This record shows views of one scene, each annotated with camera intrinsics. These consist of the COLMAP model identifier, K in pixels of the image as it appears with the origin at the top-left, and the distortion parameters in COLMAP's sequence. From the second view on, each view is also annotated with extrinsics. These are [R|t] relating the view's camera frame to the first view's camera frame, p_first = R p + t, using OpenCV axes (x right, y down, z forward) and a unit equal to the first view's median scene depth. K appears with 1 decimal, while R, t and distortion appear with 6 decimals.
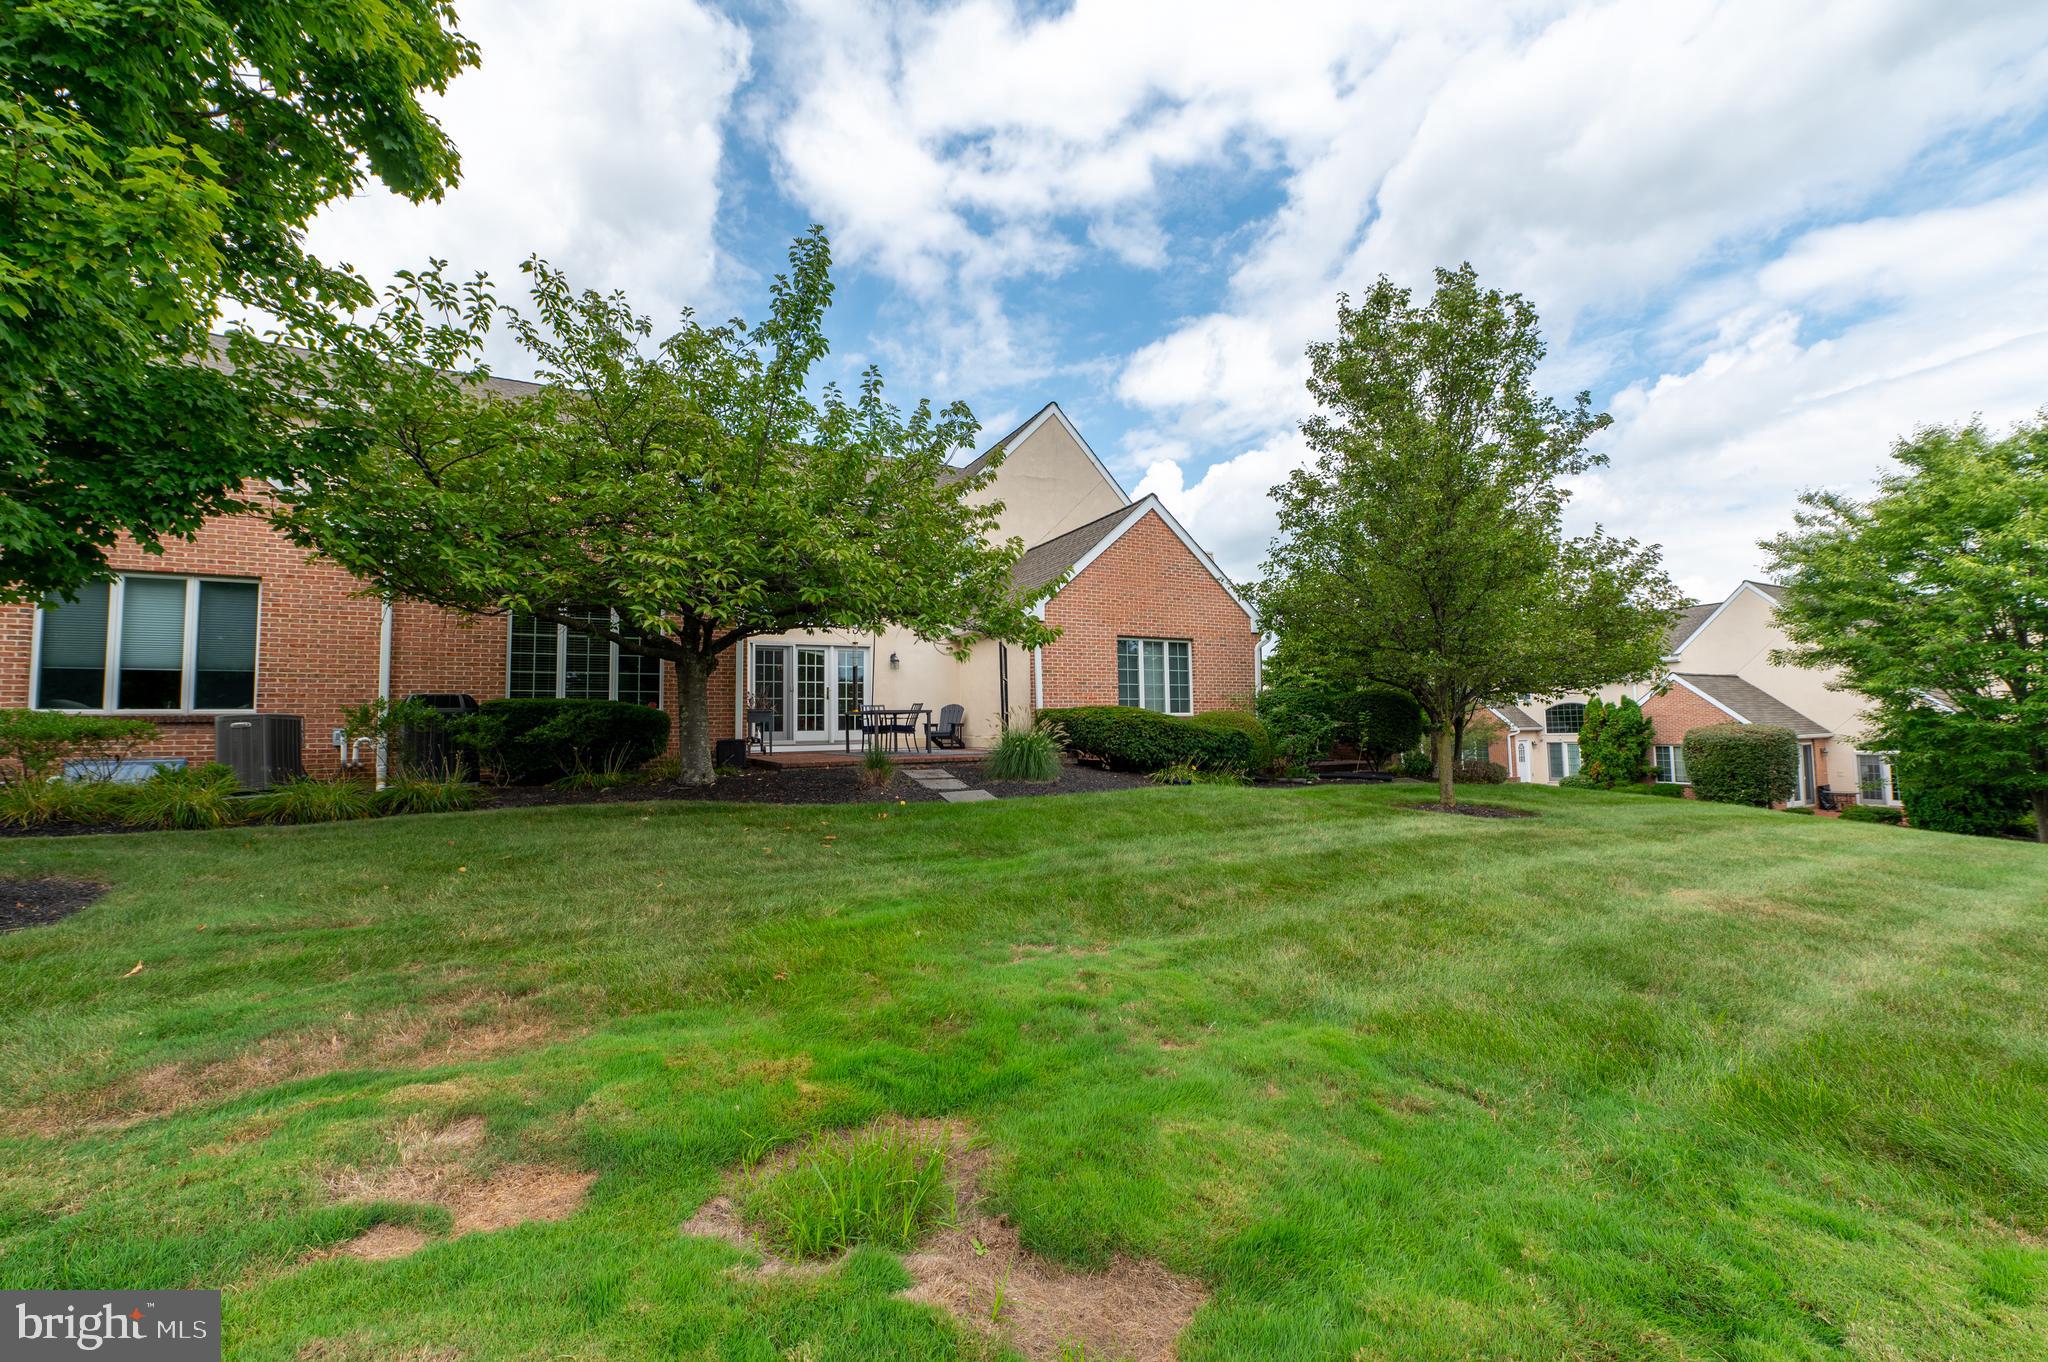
lens RADIAL K [[810.6, 0, 1025.0], [0, 810.6, 684.9], [0, 0, 1]] dist [-0.007401, -0.000553]
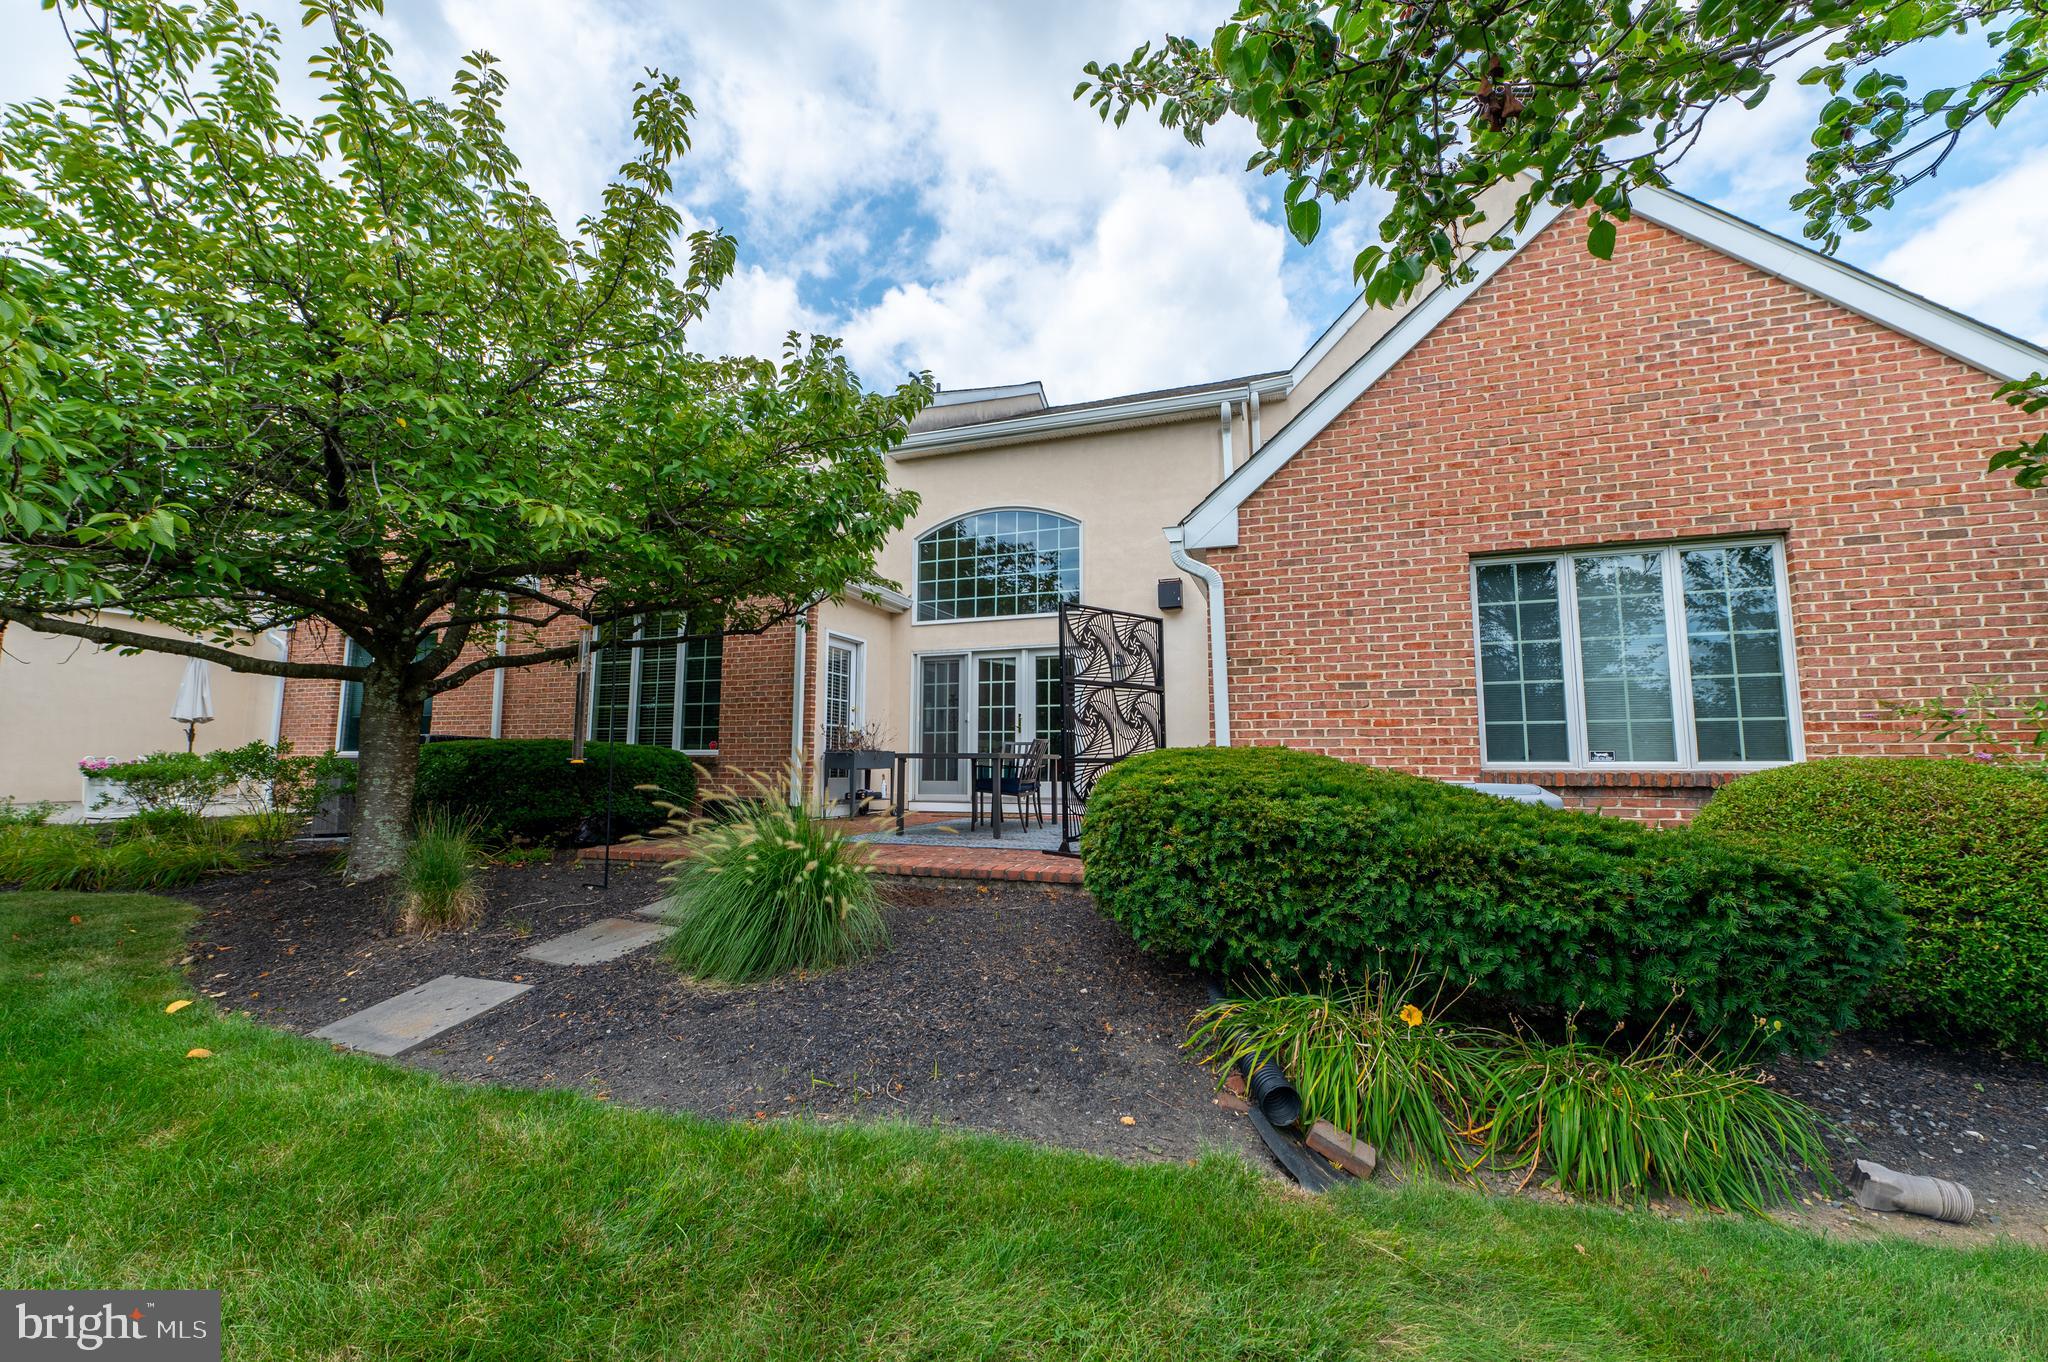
lens RADIAL K [[810.6, 0, 1023.0], [0, 810.6, 681.0], [0, 0, 1]] dist [-0.007401, -0.000553]
pose [[0.791201, -0.053957, -0.609171, 0.146114], [0.030411, 0.998339, -0.048930, 0.007942], [0.610800, 0.020188, 0.791528, 0.503328]]
